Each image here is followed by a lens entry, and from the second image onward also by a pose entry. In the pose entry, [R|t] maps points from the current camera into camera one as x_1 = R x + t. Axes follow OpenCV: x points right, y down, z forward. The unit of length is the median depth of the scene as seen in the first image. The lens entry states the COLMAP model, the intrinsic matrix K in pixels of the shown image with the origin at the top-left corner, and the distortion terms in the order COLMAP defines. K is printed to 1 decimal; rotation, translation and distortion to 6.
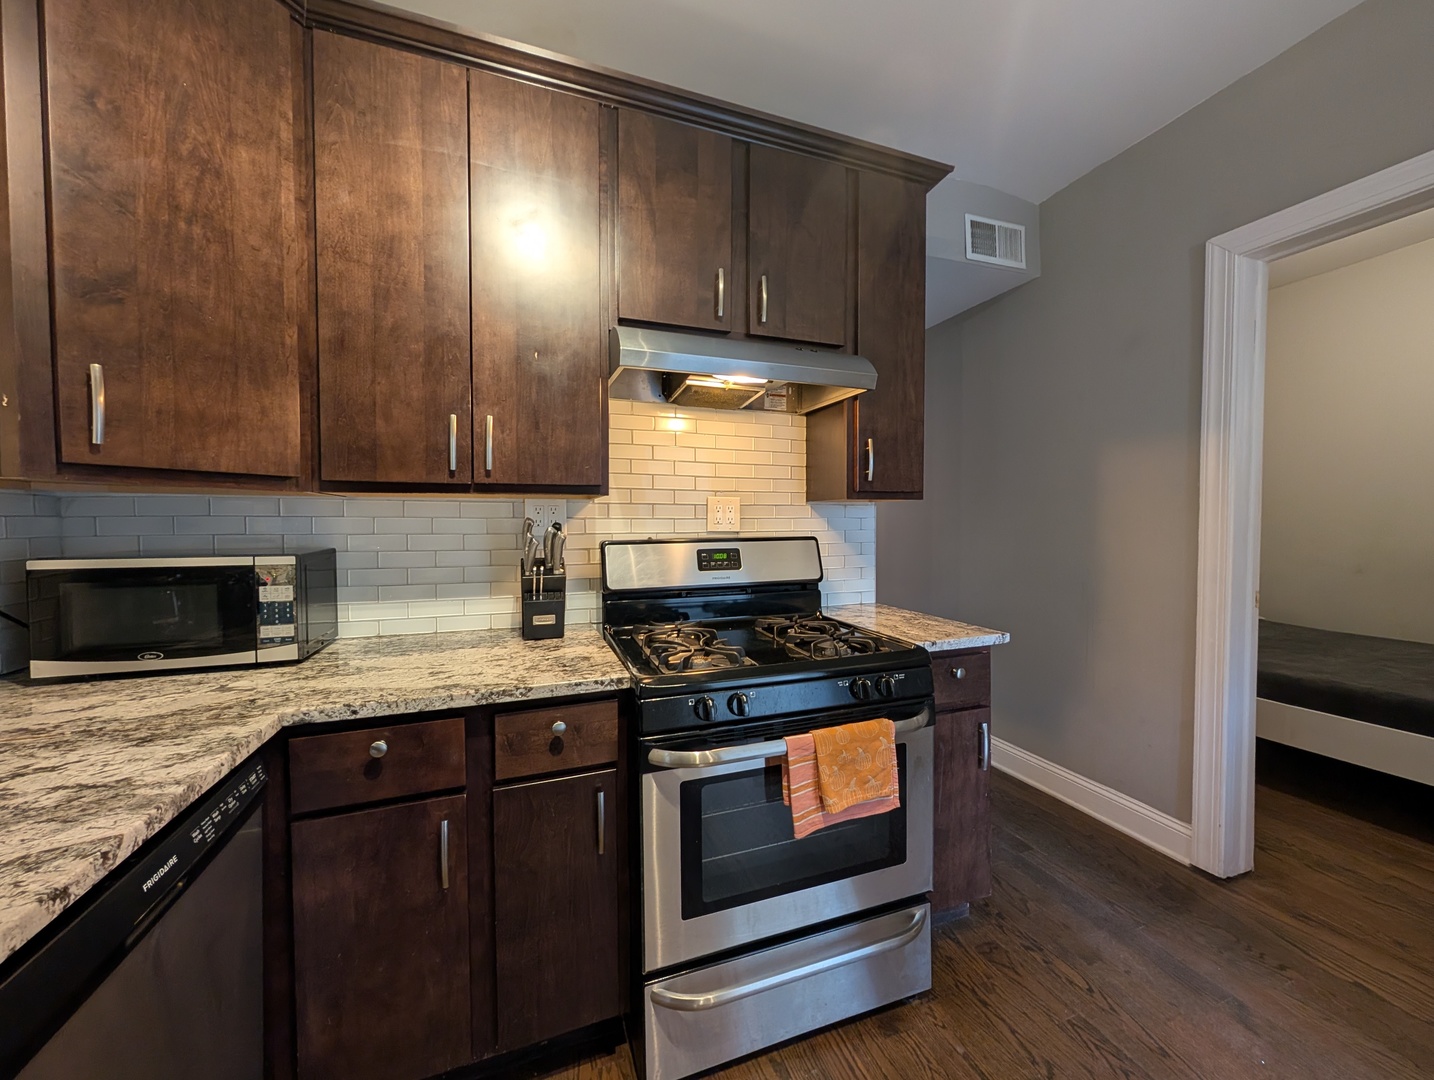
lens RADIAL K [[540.5, 0, 718.3], [0, 540.5, 535.4], [0, 0, 1]] dist [-0.000702, -0.000008]
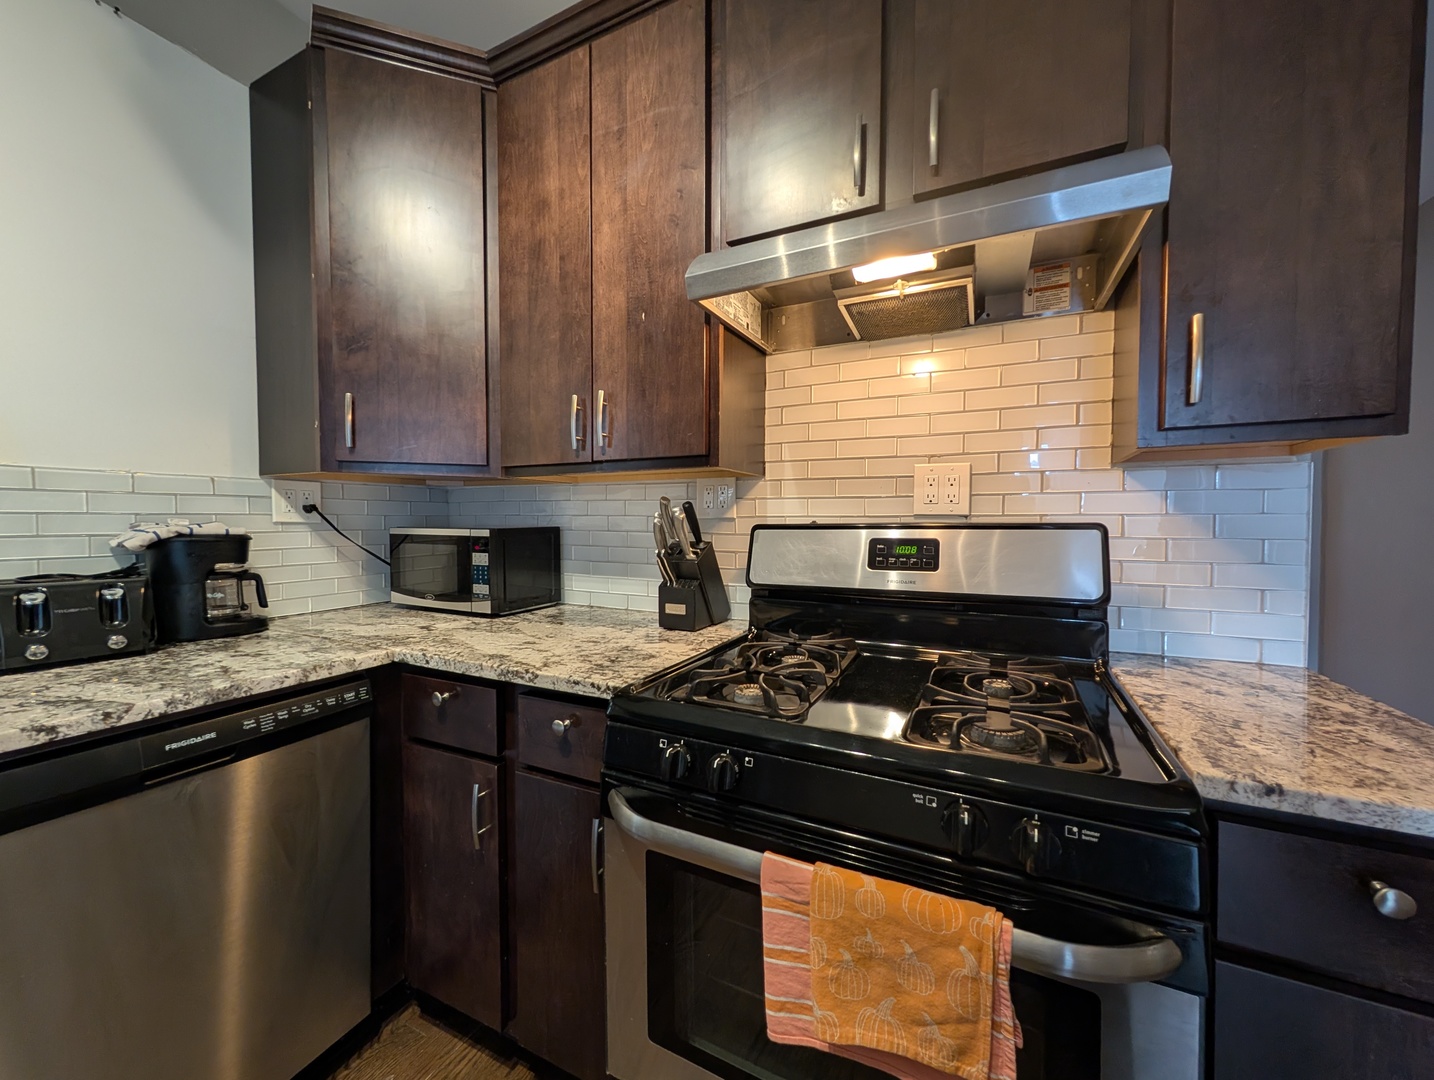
lens RADIAL K [[540.5, 0, 718.2], [0, 540.5, 534.6], [0, 0, 1]] dist [-0.000702, -0.000008]
pose [[0.695065, 0.023431, -0.718565, 0.469249], [-0.021409, 0.999700, 0.011890, 0.023761], [0.718628, 0.007119, 0.695358, 0.521512]]
